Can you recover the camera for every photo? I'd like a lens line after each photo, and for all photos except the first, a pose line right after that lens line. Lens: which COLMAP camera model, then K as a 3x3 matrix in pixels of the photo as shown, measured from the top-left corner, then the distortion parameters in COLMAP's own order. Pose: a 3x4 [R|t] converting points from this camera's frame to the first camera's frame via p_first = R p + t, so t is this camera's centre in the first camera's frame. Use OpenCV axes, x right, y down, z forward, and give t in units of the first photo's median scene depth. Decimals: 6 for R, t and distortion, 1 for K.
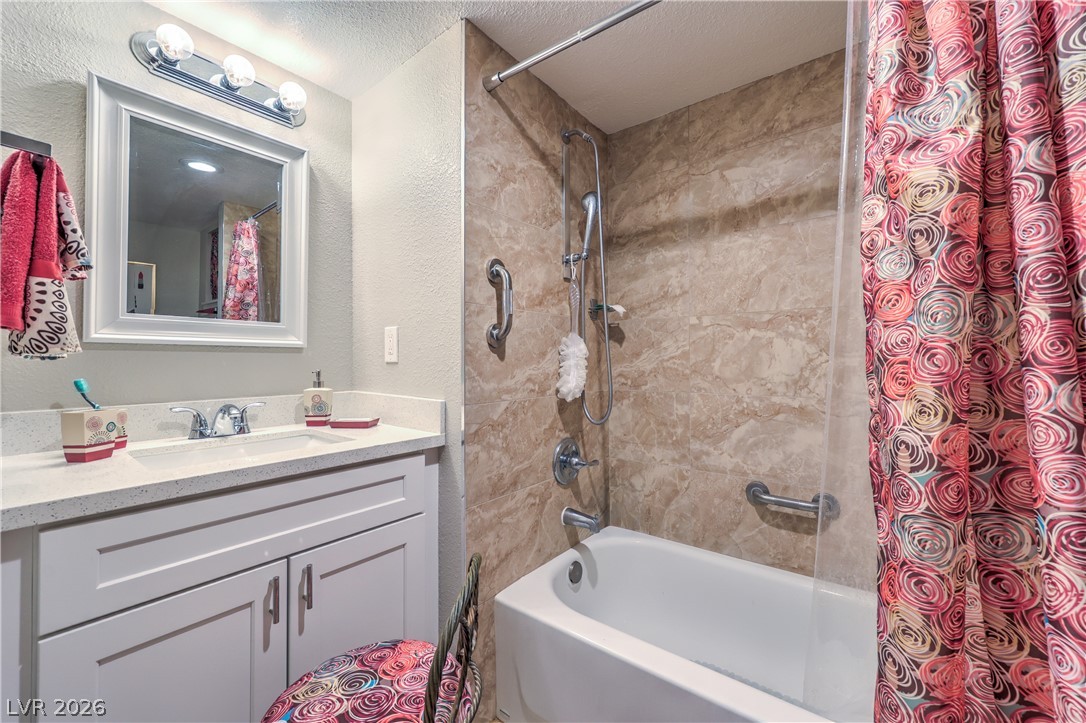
lens RADIAL K [[438.6, 0, 543.0], [0, 438.6, 363.1], [0, 0, 1]] dist [0.001767, 0.000214]
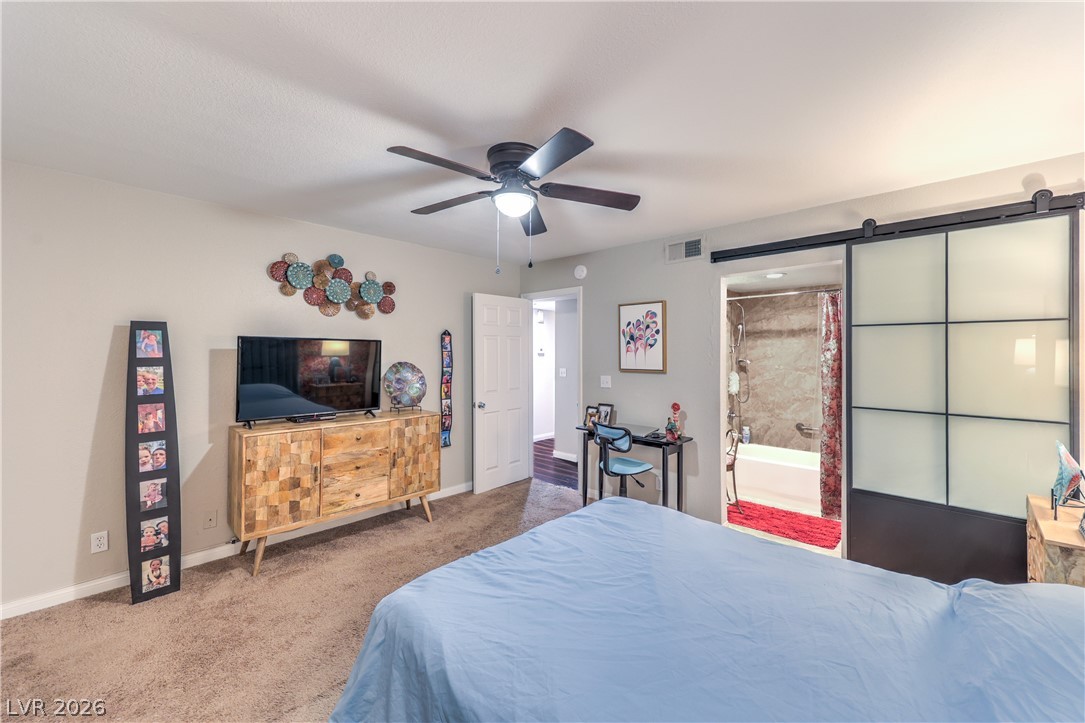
lens RADIAL K [[438.2, 0, 542.5], [0, 438.2, 363.1], [0, 0, 1]] dist [0.001767, 0.000214]
pose [[0.995310, -0.003294, -0.096679, -0.905662], [0.005163, 0.999804, 0.019096, -0.187460], [0.096597, -0.019506, 0.995132, -1.999550]]
